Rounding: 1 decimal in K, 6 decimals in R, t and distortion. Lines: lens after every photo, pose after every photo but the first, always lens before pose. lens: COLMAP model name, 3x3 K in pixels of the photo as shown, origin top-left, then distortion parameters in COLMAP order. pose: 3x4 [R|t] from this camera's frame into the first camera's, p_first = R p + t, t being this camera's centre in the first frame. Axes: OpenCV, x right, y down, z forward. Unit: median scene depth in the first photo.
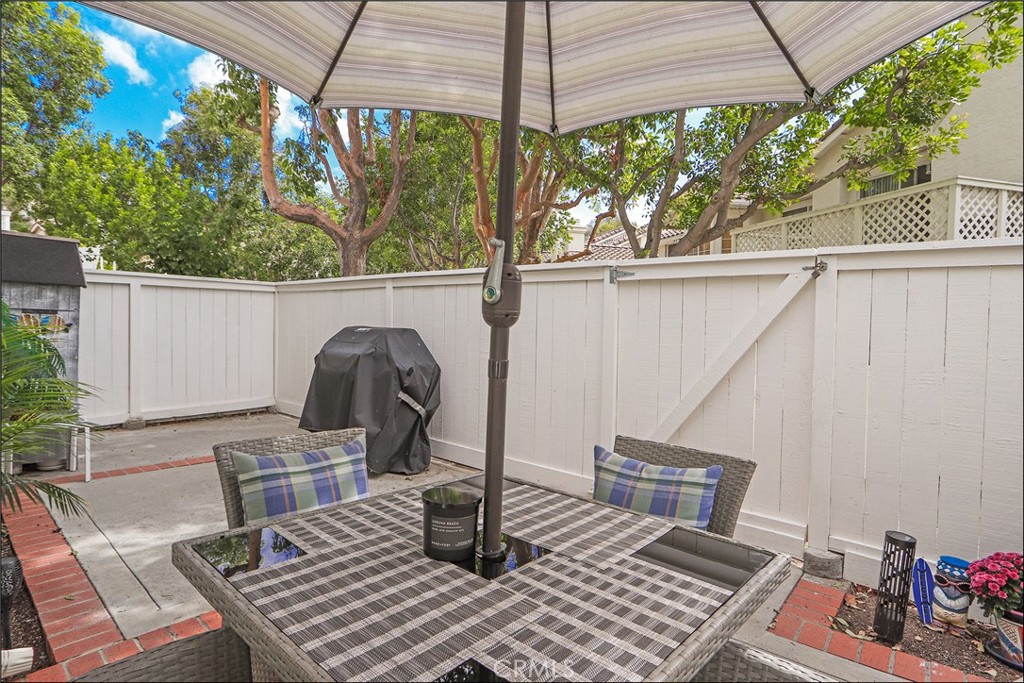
lens RADIAL K [[537.9, 0, 512.0], [0, 537.9, 341.5], [0, 0, 1]] dist [0.001598, 0.000263]
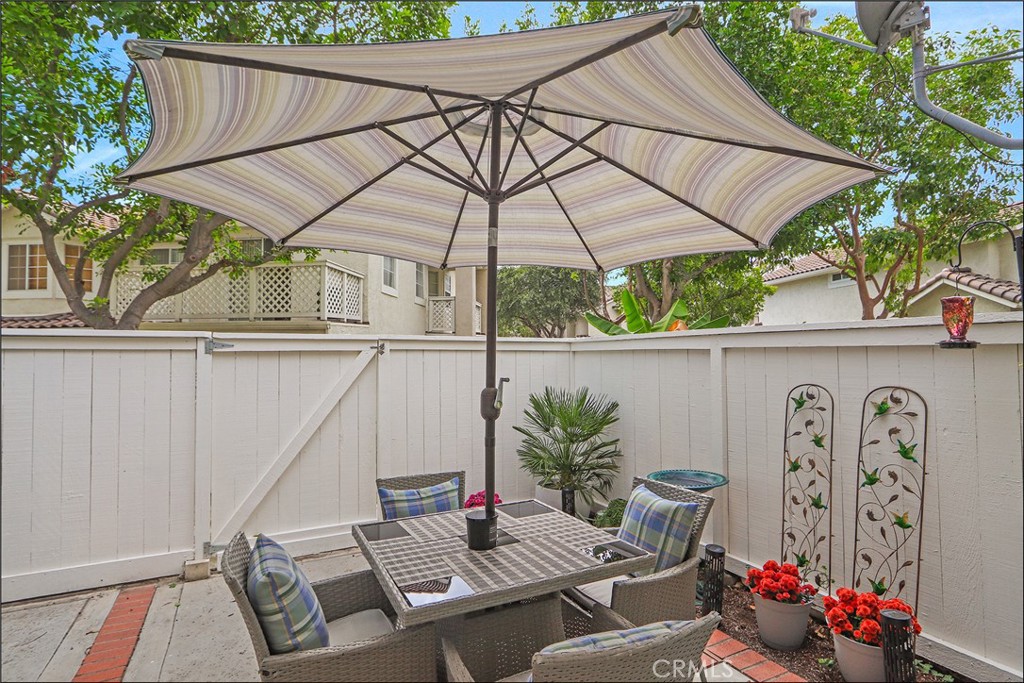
lens RADIAL K [[537.9, 0, 512.0], [0, 537.9, 341.5], [0, 0, 1]] dist [0.001598, 0.000263]
pose [[0.360848, -0.006619, 0.932601, -0.602214], [0.046535, 0.998857, -0.010917, -0.096787], [-0.931463, 0.047338, 0.360744, 0.067866]]
